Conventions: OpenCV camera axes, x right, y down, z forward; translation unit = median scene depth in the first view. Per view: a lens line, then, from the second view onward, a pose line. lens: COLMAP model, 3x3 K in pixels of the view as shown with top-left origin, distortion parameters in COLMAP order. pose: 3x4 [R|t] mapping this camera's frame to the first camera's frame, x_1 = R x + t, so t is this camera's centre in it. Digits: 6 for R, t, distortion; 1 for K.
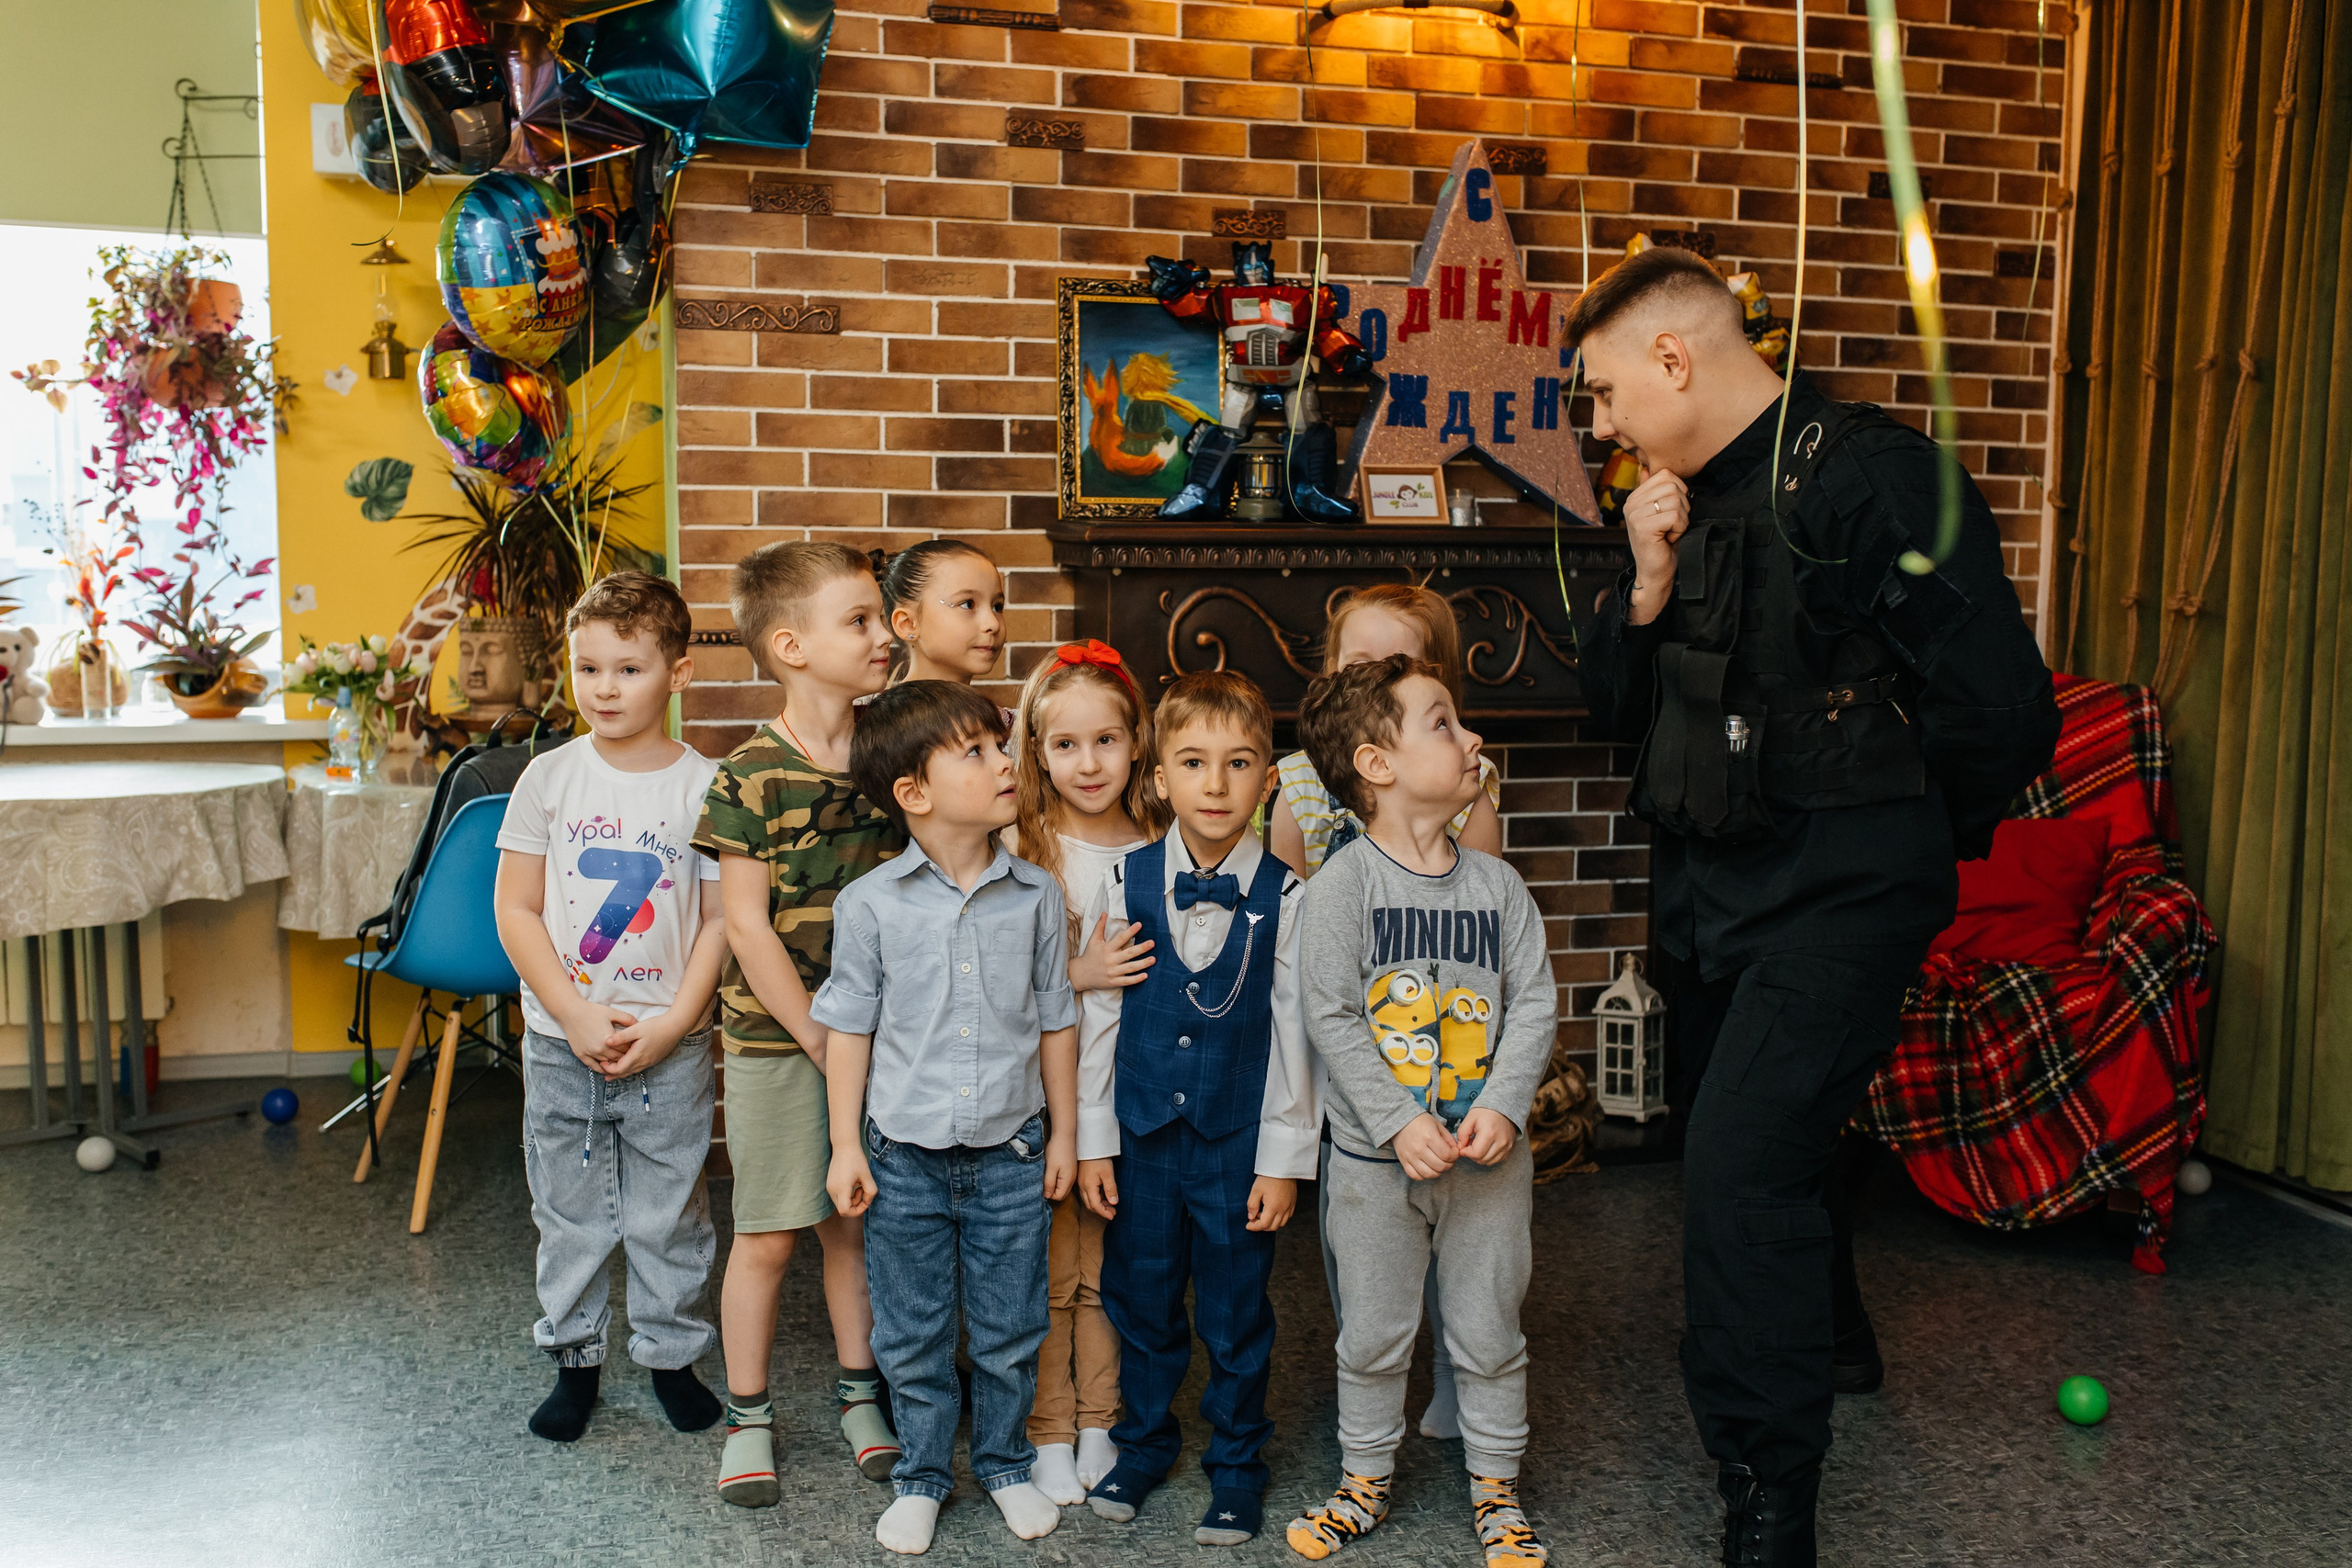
lens RADIAL K [[2270.6, 0, 1187.5], [0, 2270.6, 791.4], [0, 0, 1]] dist [0.004893, -0.012772]
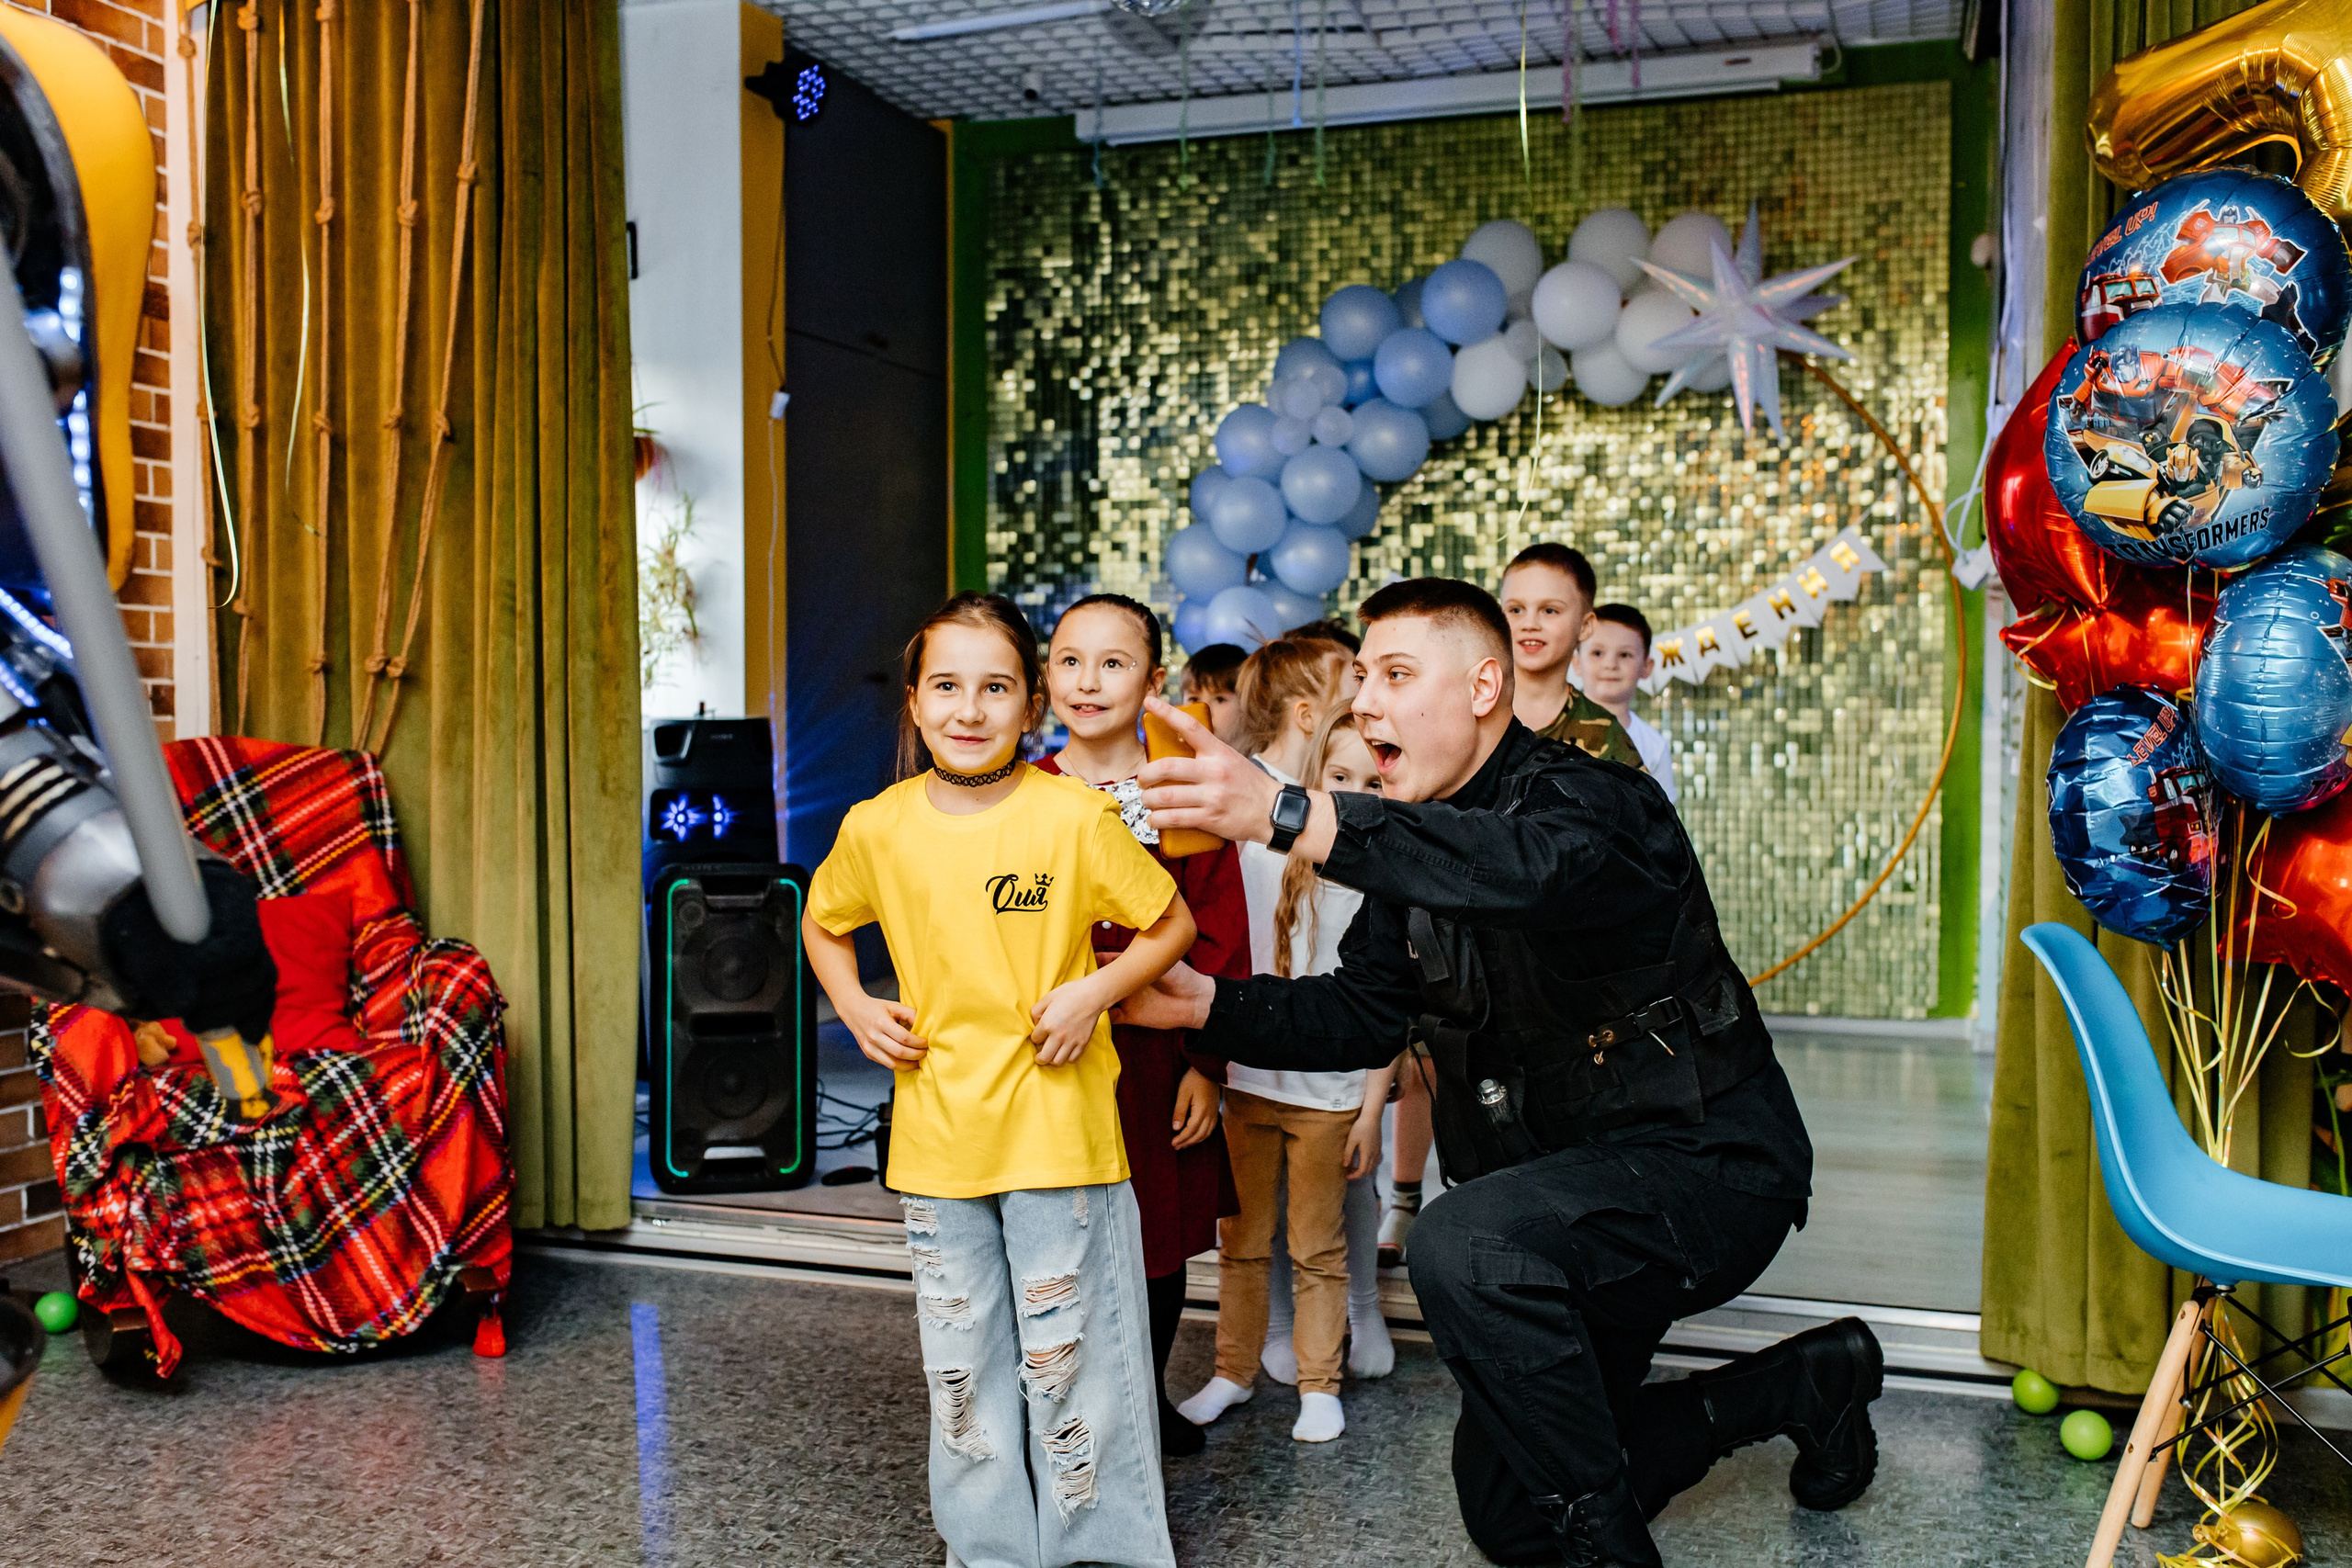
lens RADIAL K [[2270.6, 0, 1187.5], [0, 2270.6, 791.4], [0, 0, 1]] dist [0.004893, -0.012772]
pose [[0.546324, -0.046559, 0.836279, -0.191177], [0.092238, 0.995725, -0.004821, 0.007091], [-0.832479, 0.079770, 0.548284, 0.189937]]
